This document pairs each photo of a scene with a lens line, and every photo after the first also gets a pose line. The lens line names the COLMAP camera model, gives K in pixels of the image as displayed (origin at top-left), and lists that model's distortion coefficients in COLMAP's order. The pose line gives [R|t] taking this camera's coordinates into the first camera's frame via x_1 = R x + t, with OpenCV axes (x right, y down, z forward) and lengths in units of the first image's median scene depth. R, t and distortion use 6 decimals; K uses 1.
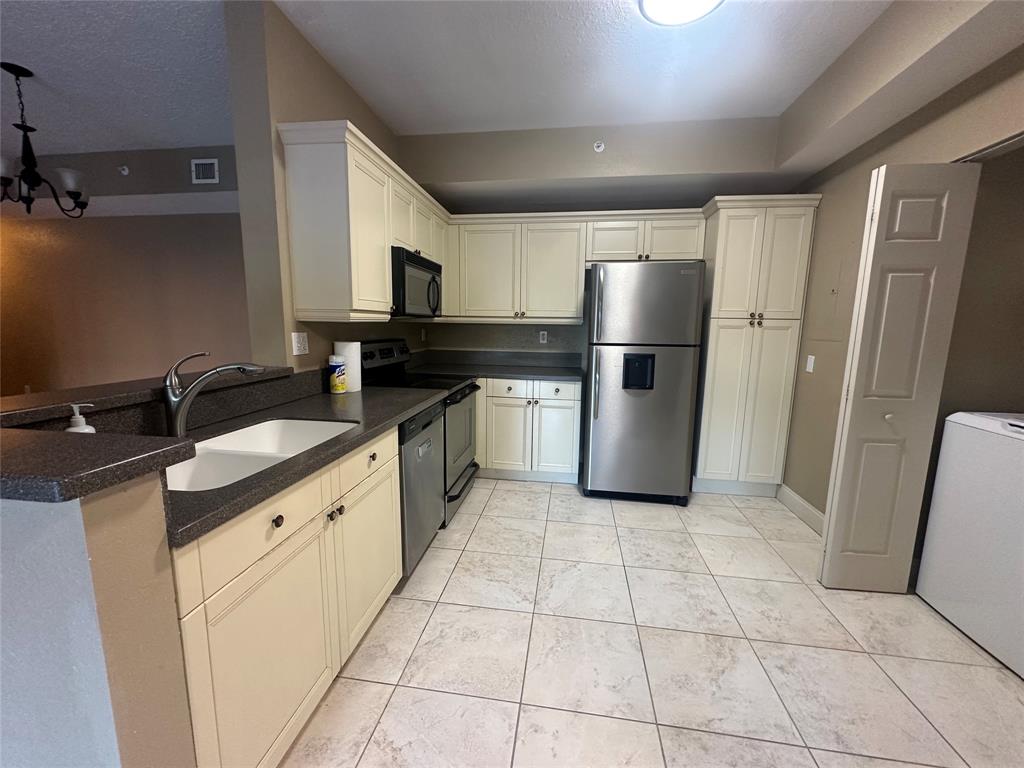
lens RADIAL K [[408.2, 0, 512.0], [0, 408.2, 384.0], [0, 0, 1]] dist [0.000167, 0.000030]
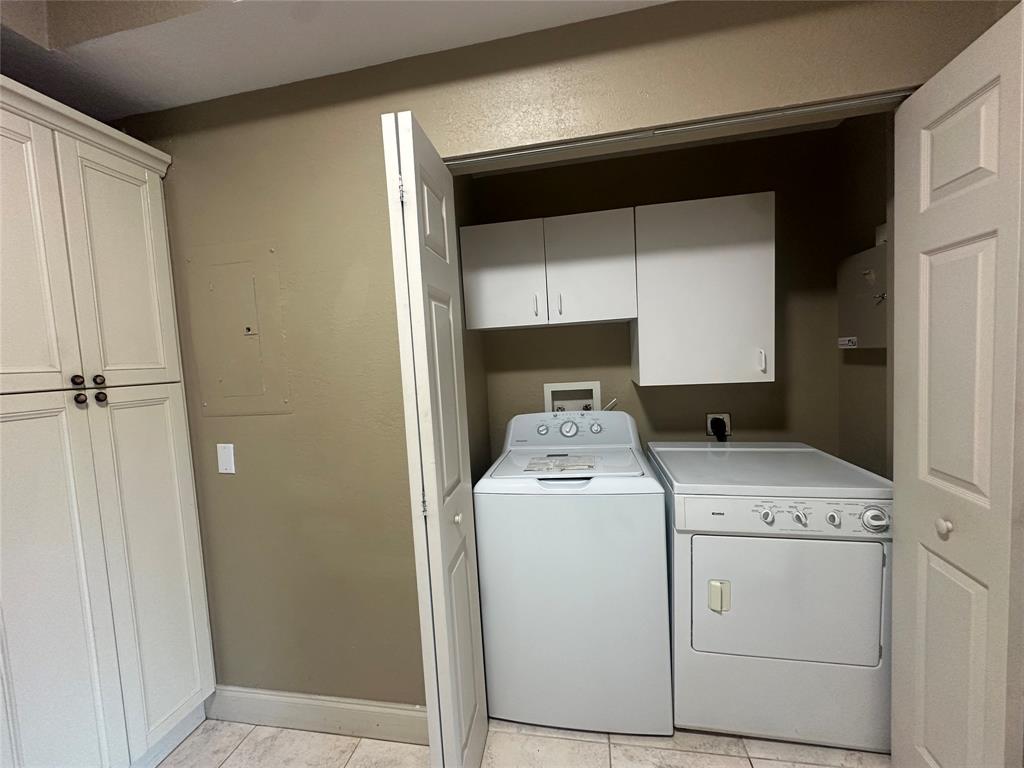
lens RADIAL K [[408.2, 0, 512.0], [0, 408.2, 384.0], [0, 0, 1]] dist [0.000167, 0.000030]
pose [[0.030468, -0.083730, 0.996023, 0.195596], [0.205482, 0.975726, 0.075738, -0.109890], [-0.978186, 0.202357, 0.046934, 0.569531]]
